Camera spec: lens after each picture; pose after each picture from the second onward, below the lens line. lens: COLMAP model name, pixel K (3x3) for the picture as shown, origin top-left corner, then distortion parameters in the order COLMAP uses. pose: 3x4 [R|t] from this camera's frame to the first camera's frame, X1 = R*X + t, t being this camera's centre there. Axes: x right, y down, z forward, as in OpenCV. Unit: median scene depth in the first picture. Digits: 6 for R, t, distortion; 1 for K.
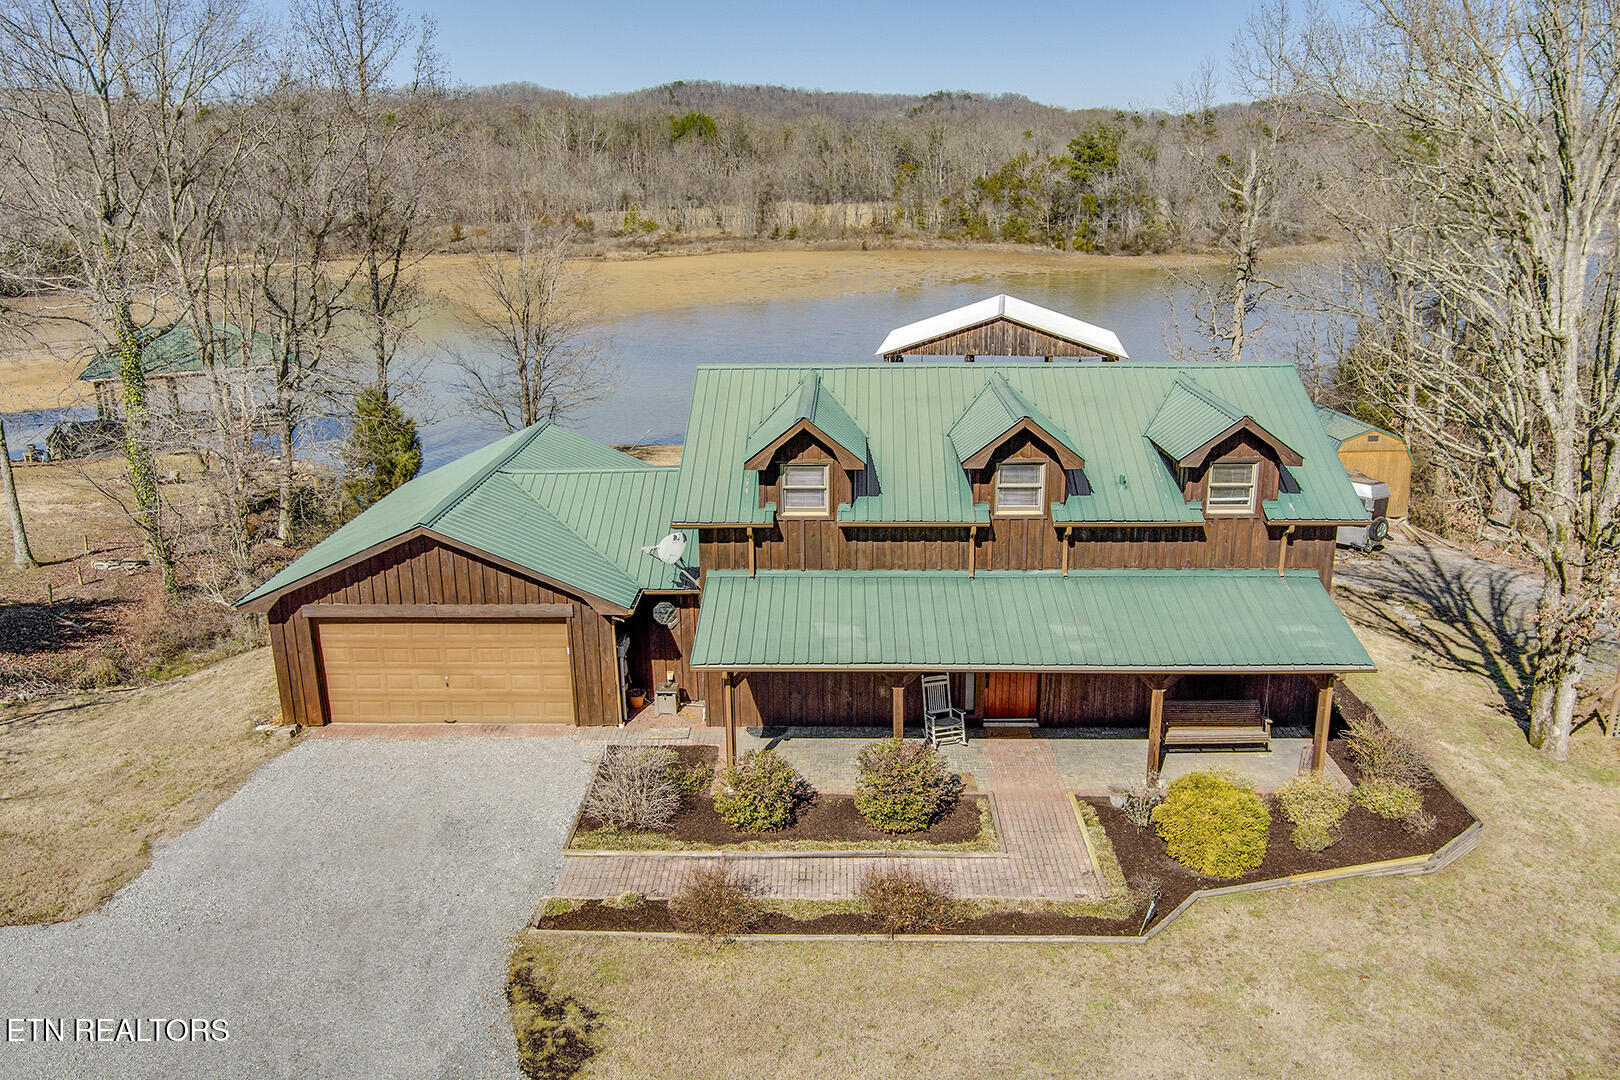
lens RADIAL K [[1332.1, 0, 810.0], [0, 1332.1, 540.0], [0, 0, 1]] dist [-0.059151, -0.004961]
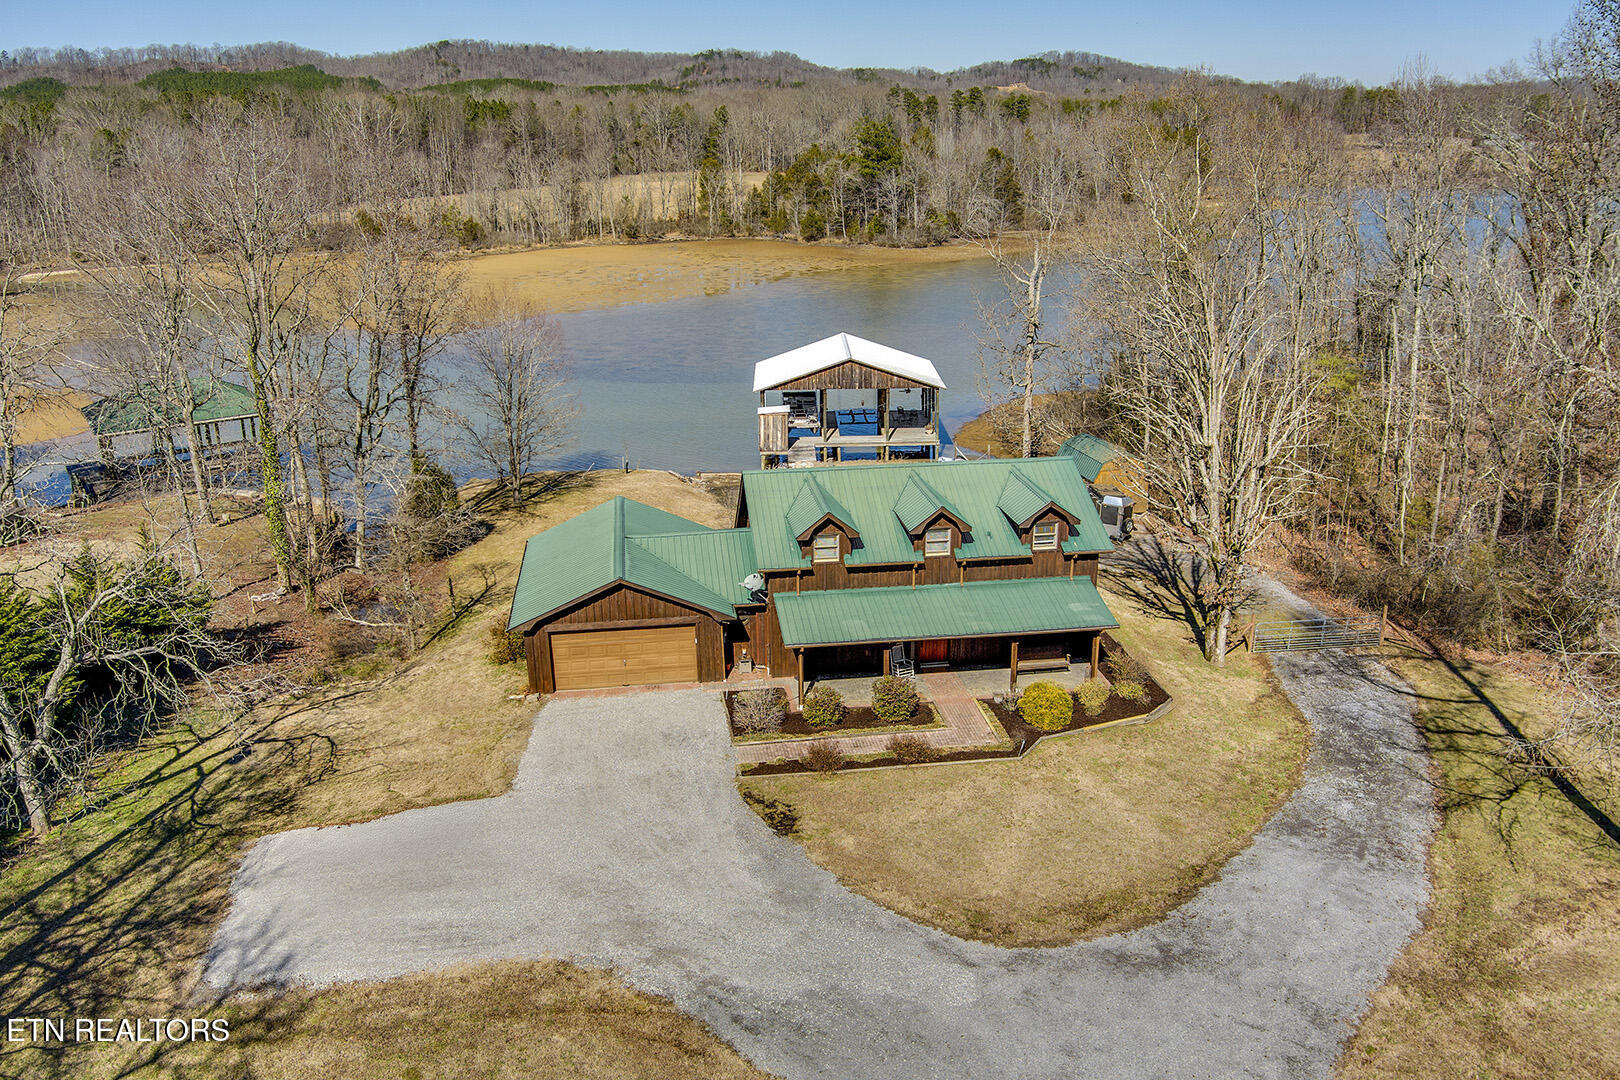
lens RADIAL K [[1332.1, 0, 810.0], [0, 1332.1, 540.0], [0, 0, 1]] dist [-0.059151, -0.004961]
pose [[0.986121, -0.050902, 0.158034, -0.323223], [0.045597, 0.998274, 0.037015, -0.120022], [-0.159645, -0.029296, 0.986740, -0.850026]]
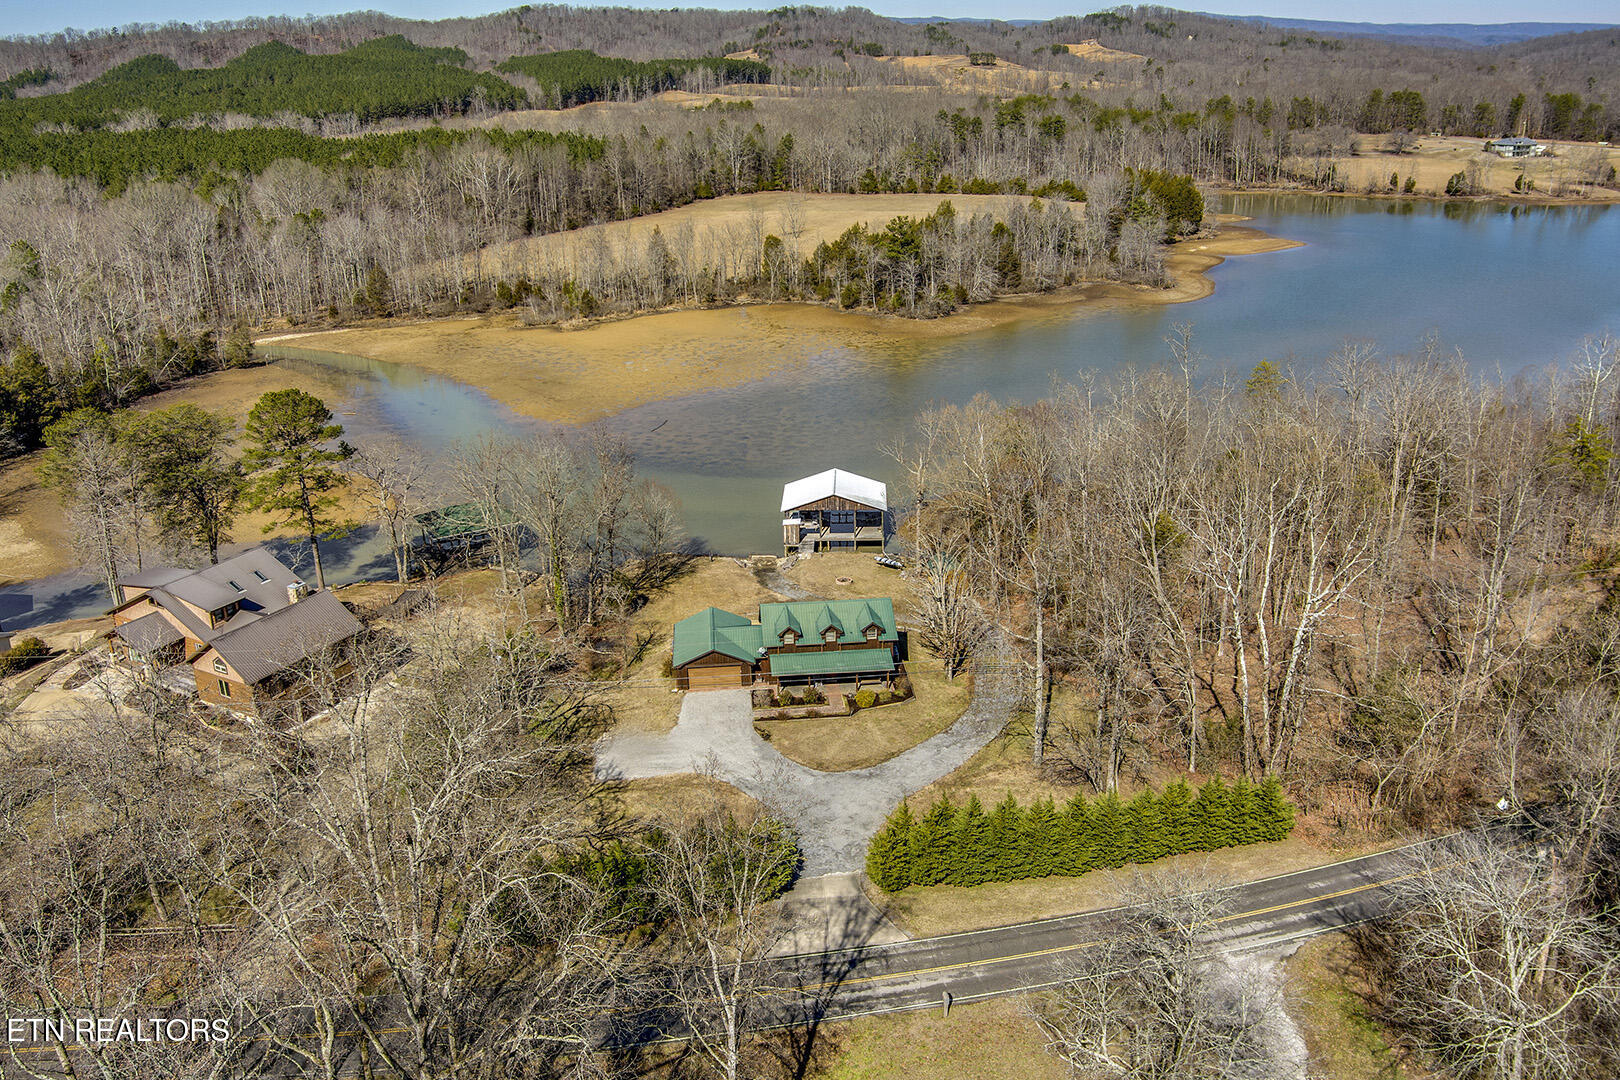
lens RADIAL K [[1354.1, 0, 810.0], [0, 1354.1, 540.0], [0, 0, 1]] dist [-0.005861, -0.161541]
pose [[0.993750, -0.048583, 0.100501, -0.426911], [0.040830, 0.996131, 0.077816, -0.814614], [-0.103893, -0.073226, 0.991889, -4.131330]]
